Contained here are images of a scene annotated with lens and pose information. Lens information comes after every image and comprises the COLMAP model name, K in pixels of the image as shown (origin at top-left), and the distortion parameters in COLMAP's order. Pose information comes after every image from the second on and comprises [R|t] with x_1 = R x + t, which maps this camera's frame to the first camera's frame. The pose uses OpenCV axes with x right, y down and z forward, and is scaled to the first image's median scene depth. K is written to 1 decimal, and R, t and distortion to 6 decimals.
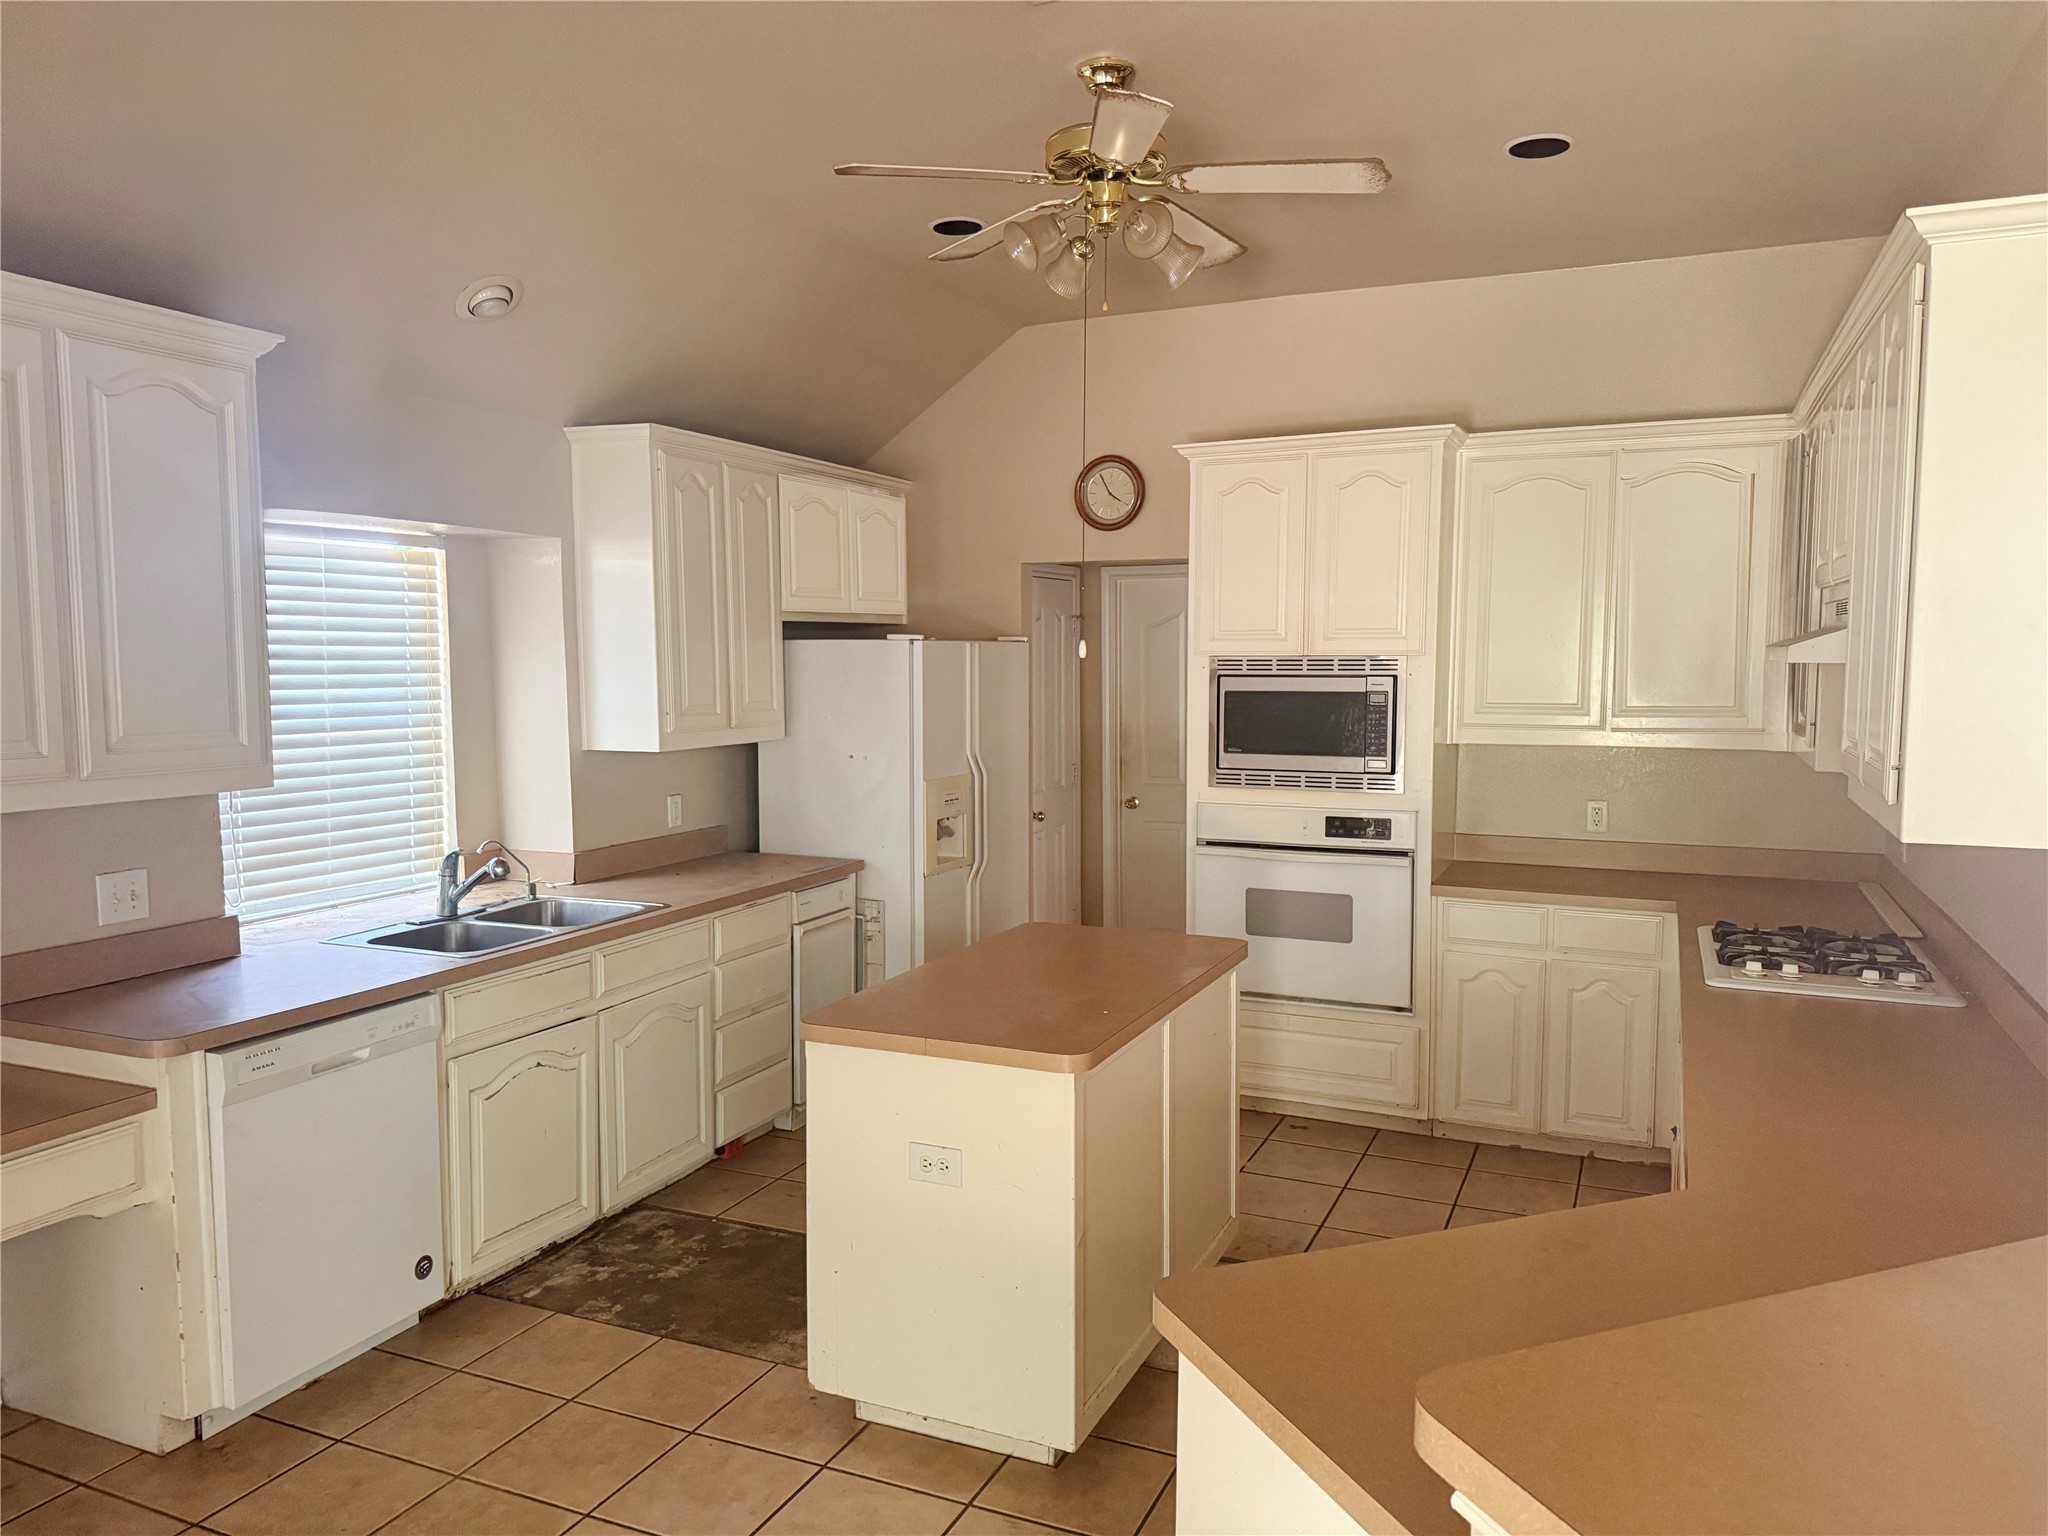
lens RADIAL K [[1431.2, 0, 1024.6], [0, 1431.2, 765.3], [0, 0, 1]] dist [0.042189, -0.069977]
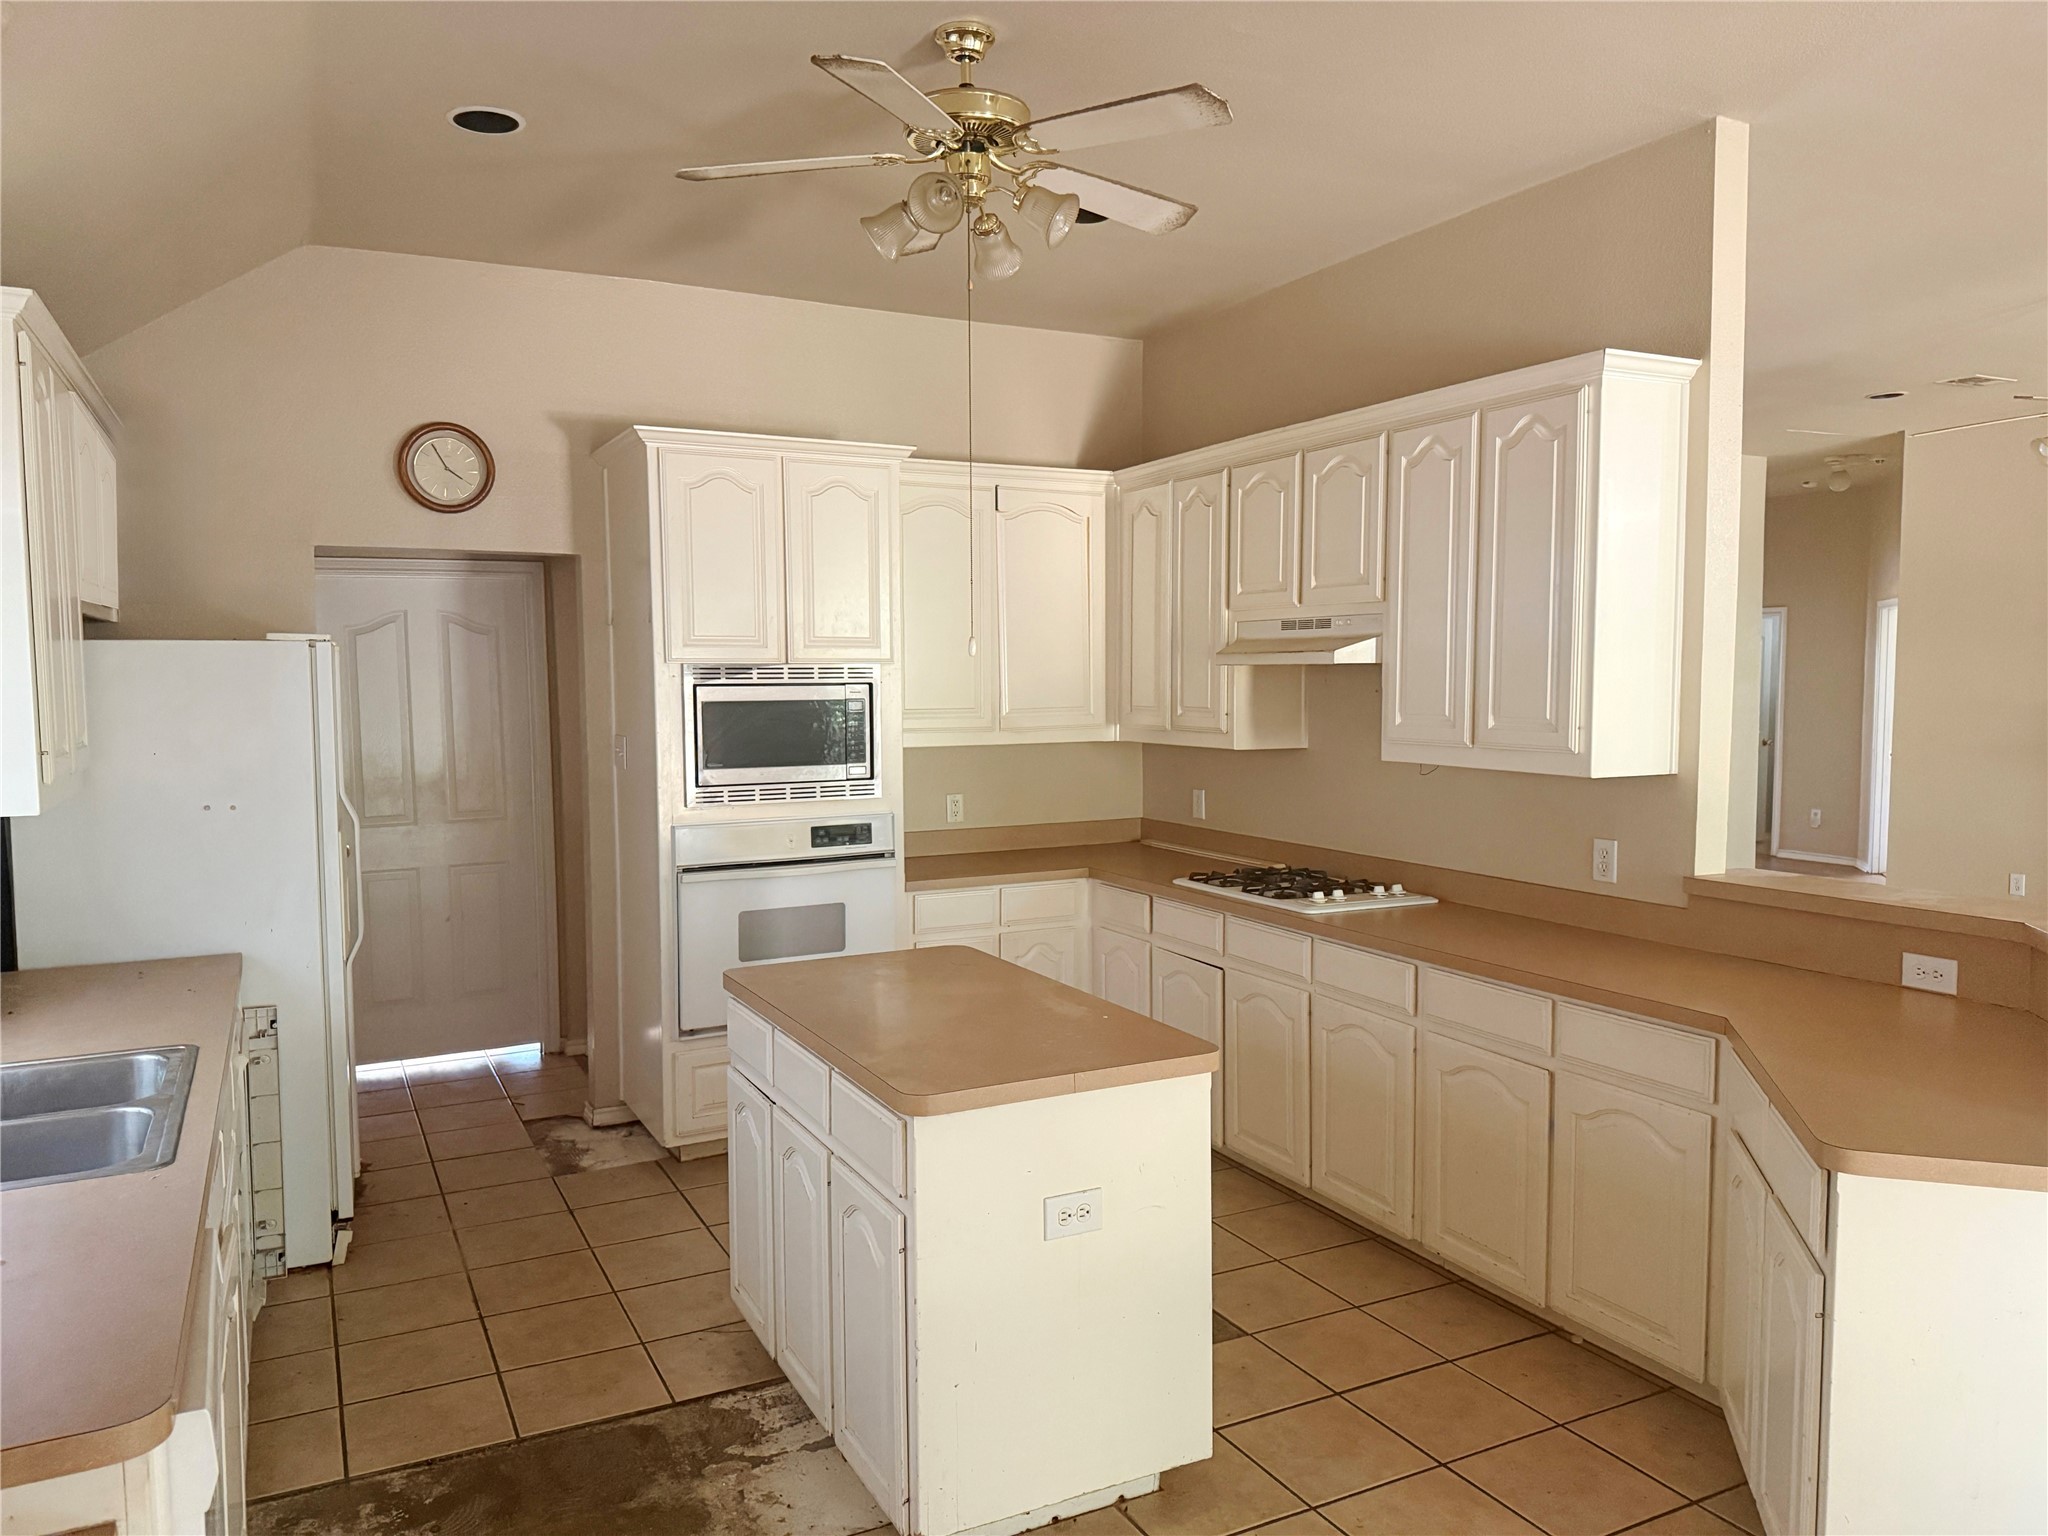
lens RADIAL K [[1431.2, 0, 1026.7], [0, 1431.2, 772.3], [0, 0, 1]] dist [0.042189, -0.069977]
pose [[0.615997, -0.056441, 0.785724, -0.472848], [0.066929, 0.997573, 0.019188, -0.010821], [-0.784900, 0.040767, 0.618280, 0.277216]]
